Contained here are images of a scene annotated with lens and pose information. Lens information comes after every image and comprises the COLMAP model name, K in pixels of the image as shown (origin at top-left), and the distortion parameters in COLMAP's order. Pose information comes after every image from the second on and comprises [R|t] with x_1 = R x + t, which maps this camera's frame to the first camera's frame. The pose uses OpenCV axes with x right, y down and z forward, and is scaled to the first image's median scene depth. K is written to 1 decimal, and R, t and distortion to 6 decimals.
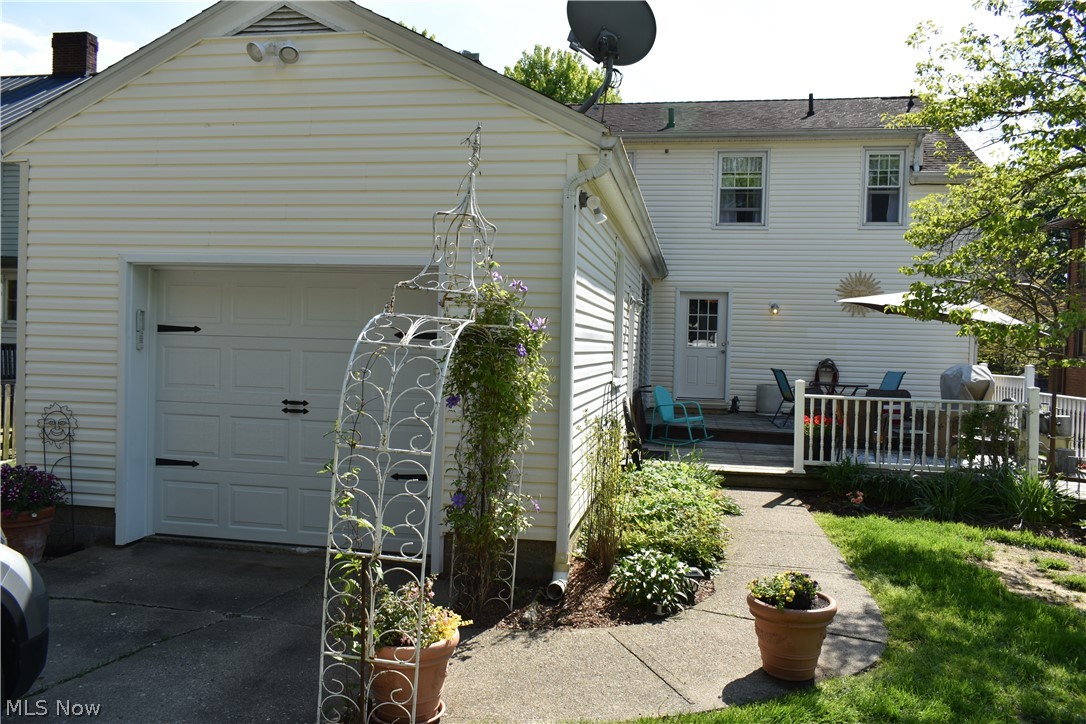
lens RADIAL K [[837.5, 0, 540.5], [0, 837.5, 361.4], [0, 0, 1]] dist [-0.010794, 0.001857]
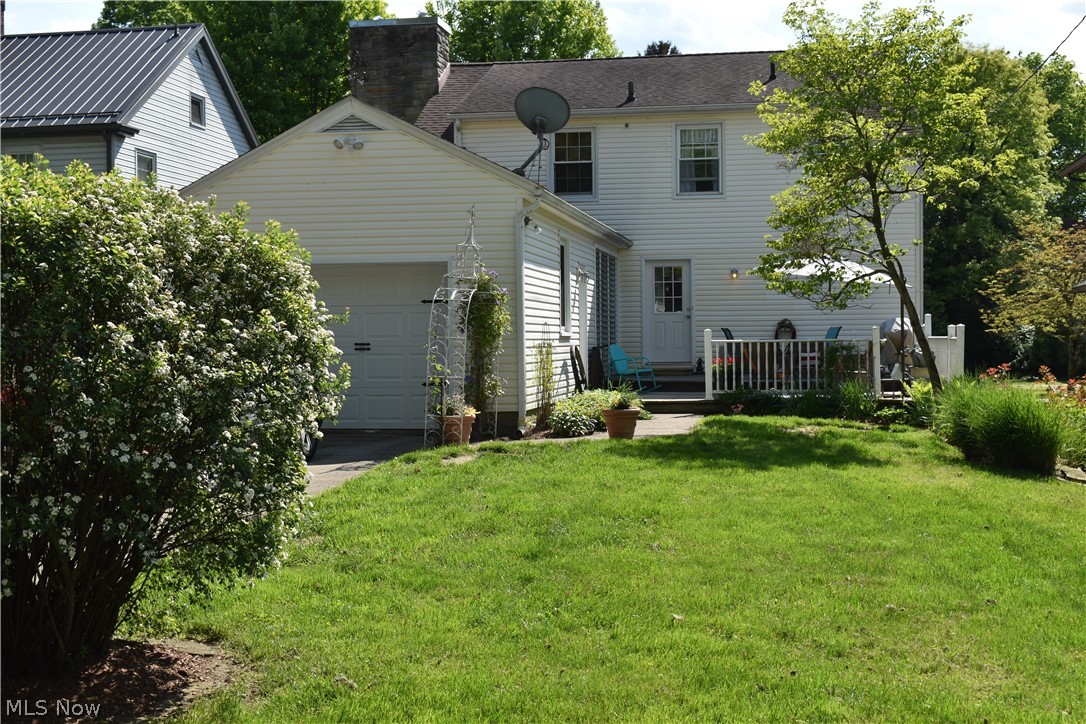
lens RADIAL K [[1427.6, 0, 544.5], [0, 1427.6, 364.7], [0, 0, 1]] dist [-0.016730, 0.000000]
pose [[0.999158, -0.038528, 0.014131, 0.020505], [0.038565, 0.999253, -0.002373, 0.073438], [-0.014029, 0.002916, 0.999897, -1.237402]]
